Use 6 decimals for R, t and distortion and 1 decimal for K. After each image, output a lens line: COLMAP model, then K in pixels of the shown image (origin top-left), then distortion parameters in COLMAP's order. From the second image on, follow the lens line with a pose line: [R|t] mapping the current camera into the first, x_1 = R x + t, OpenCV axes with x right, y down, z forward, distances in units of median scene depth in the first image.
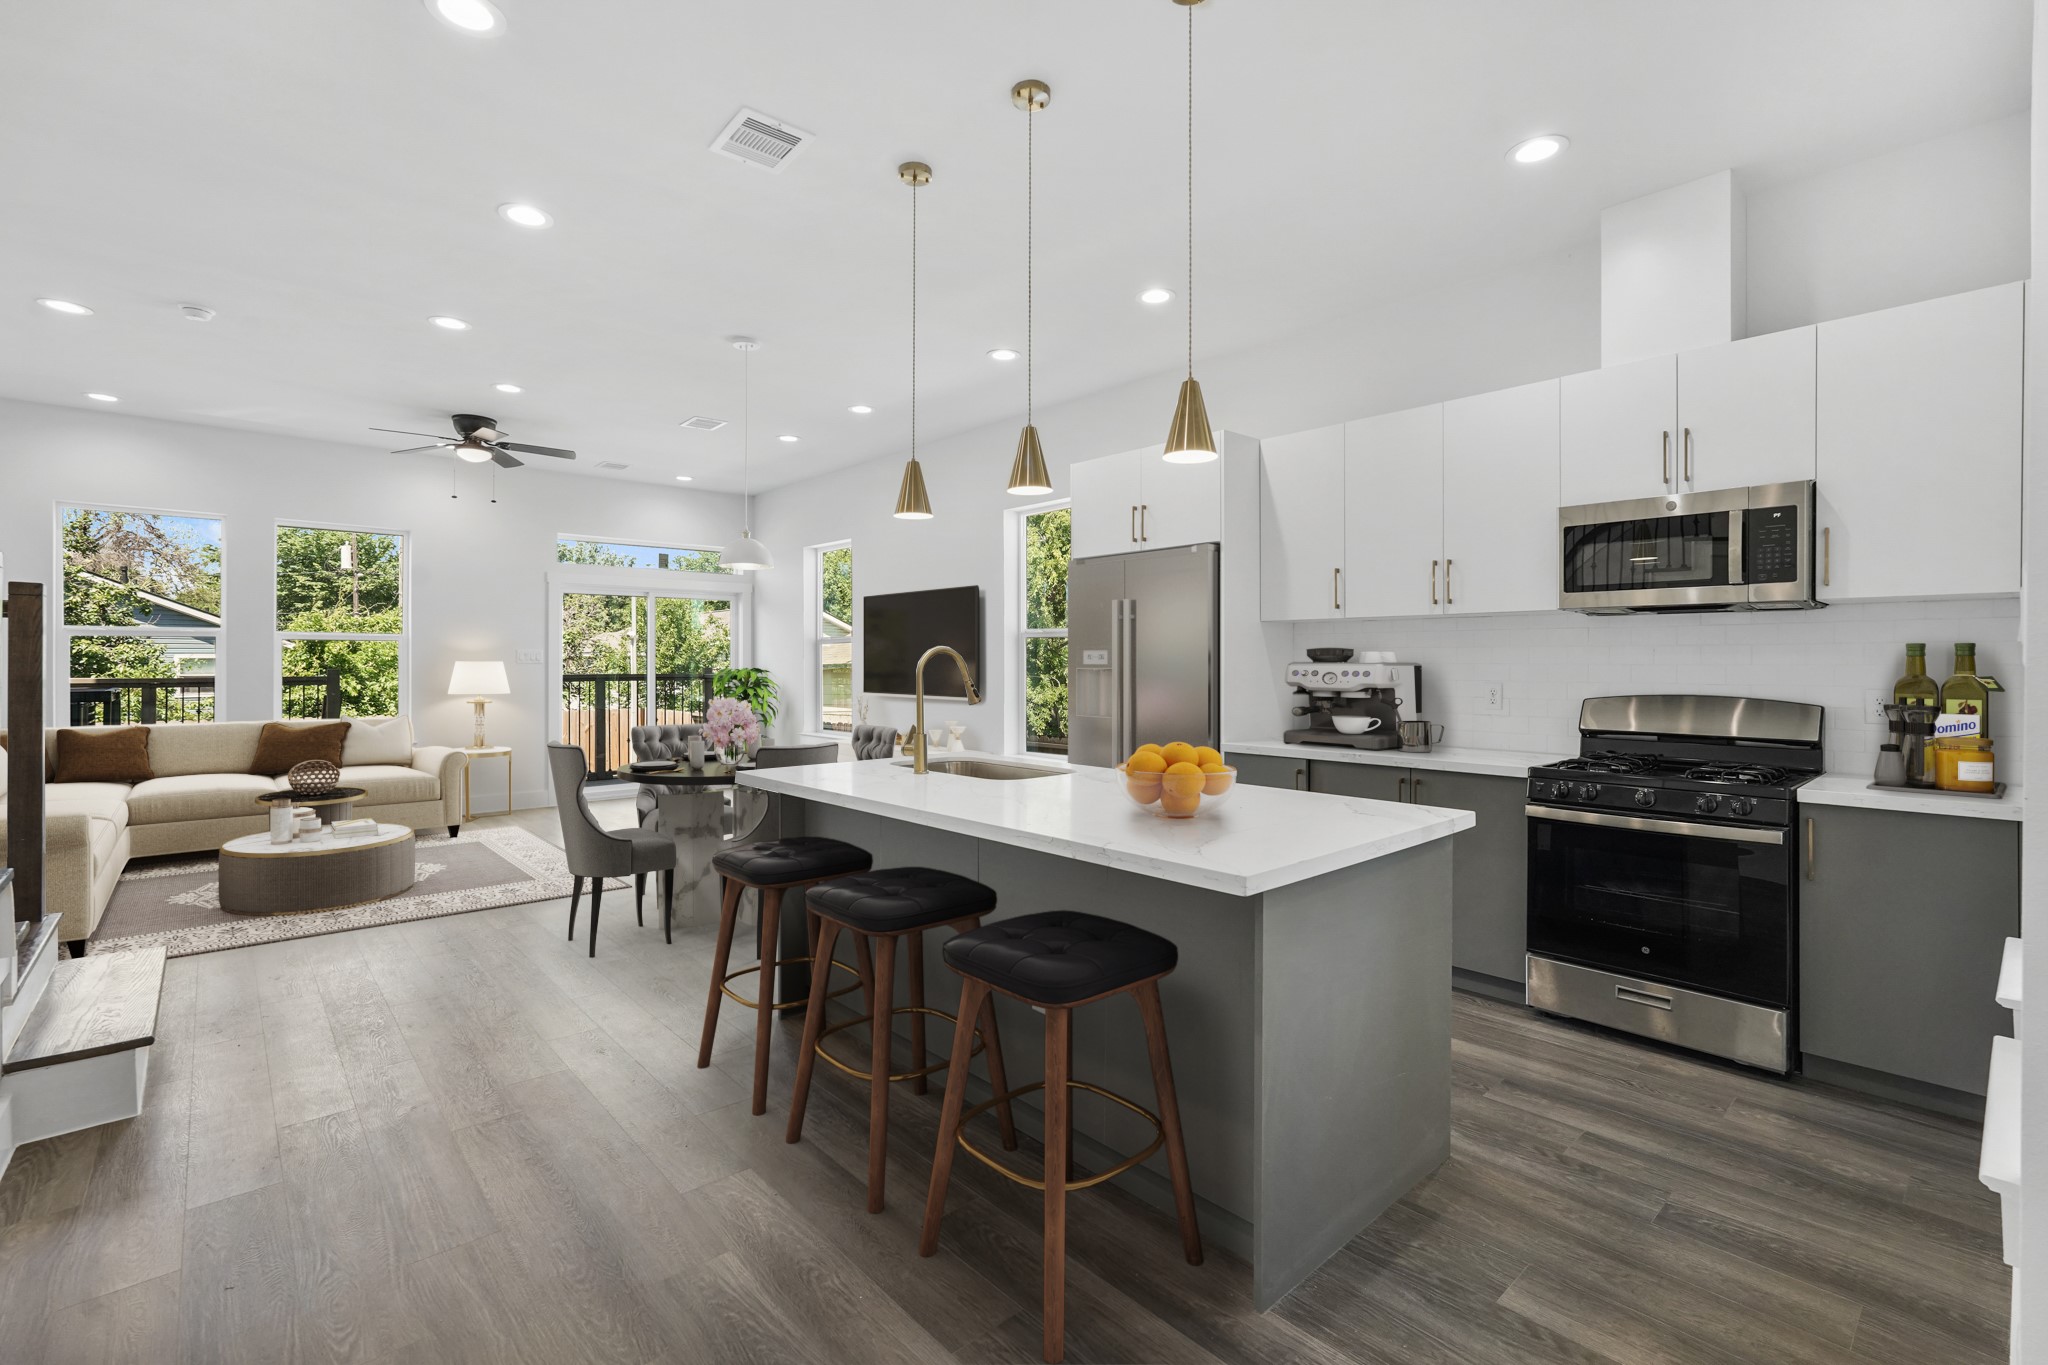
lens RADIAL K [[922.6, 0, 1016.1], [0, 922.6, 668.2], [0, 0, 1]] dist [-0.011129, 0.006135]
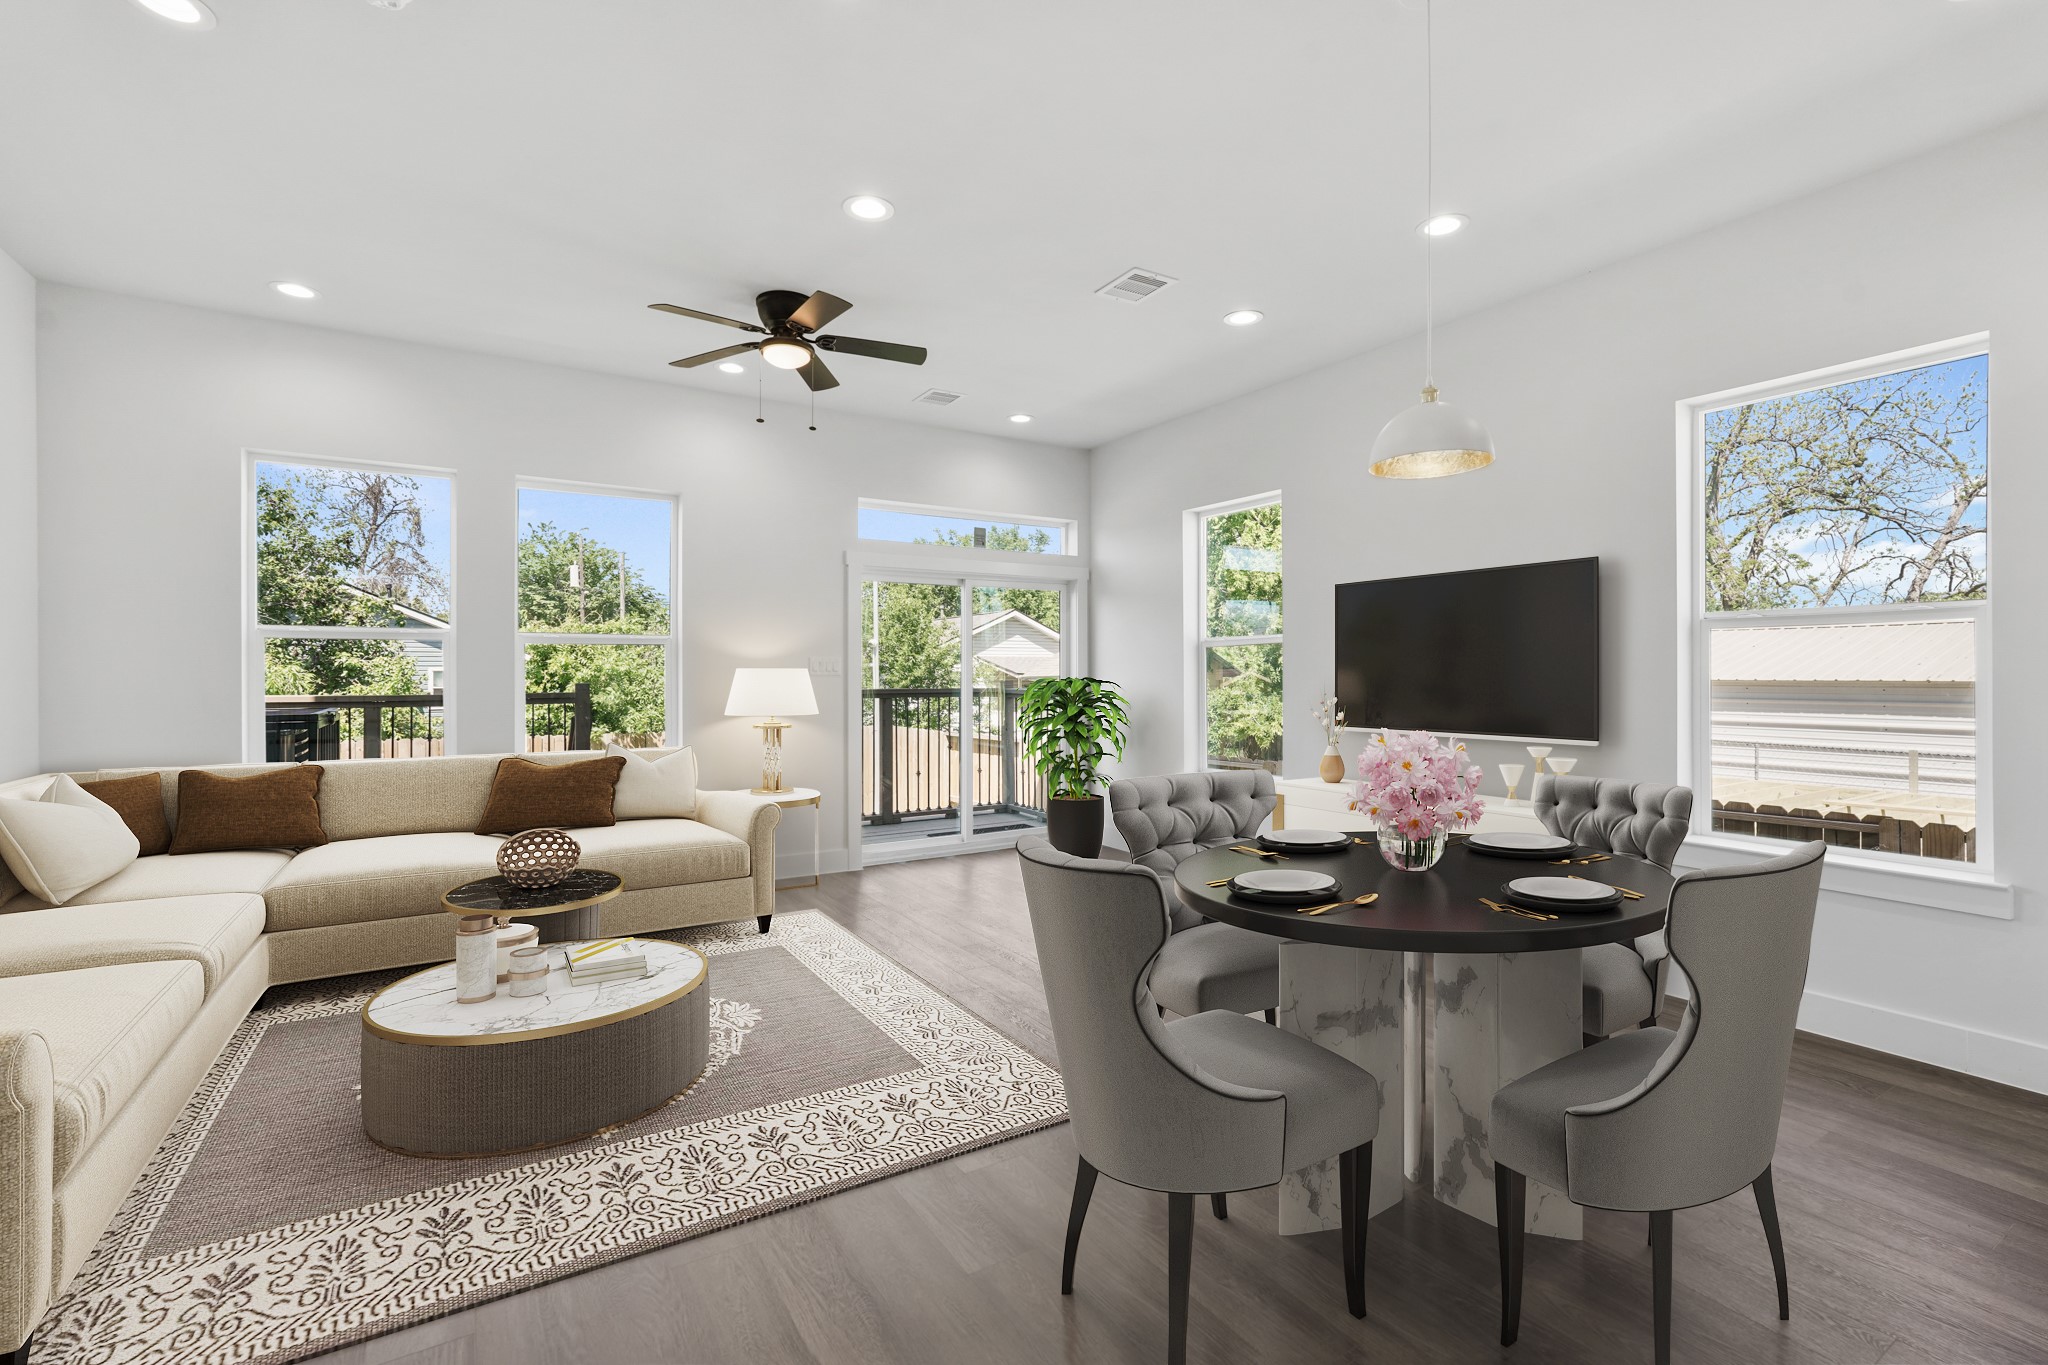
lens RADIAL K [[922.6, 0, 1026.6], [0, 922.6, 693.6], [0, 0, 1]] dist [-0.011129, 0.006135]
pose [[0.985117, 0.003291, -0.171855, -0.197806], [-0.000839, 0.999897, 0.014338, -0.001577], [0.171885, -0.013980, 0.985018, 0.247219]]
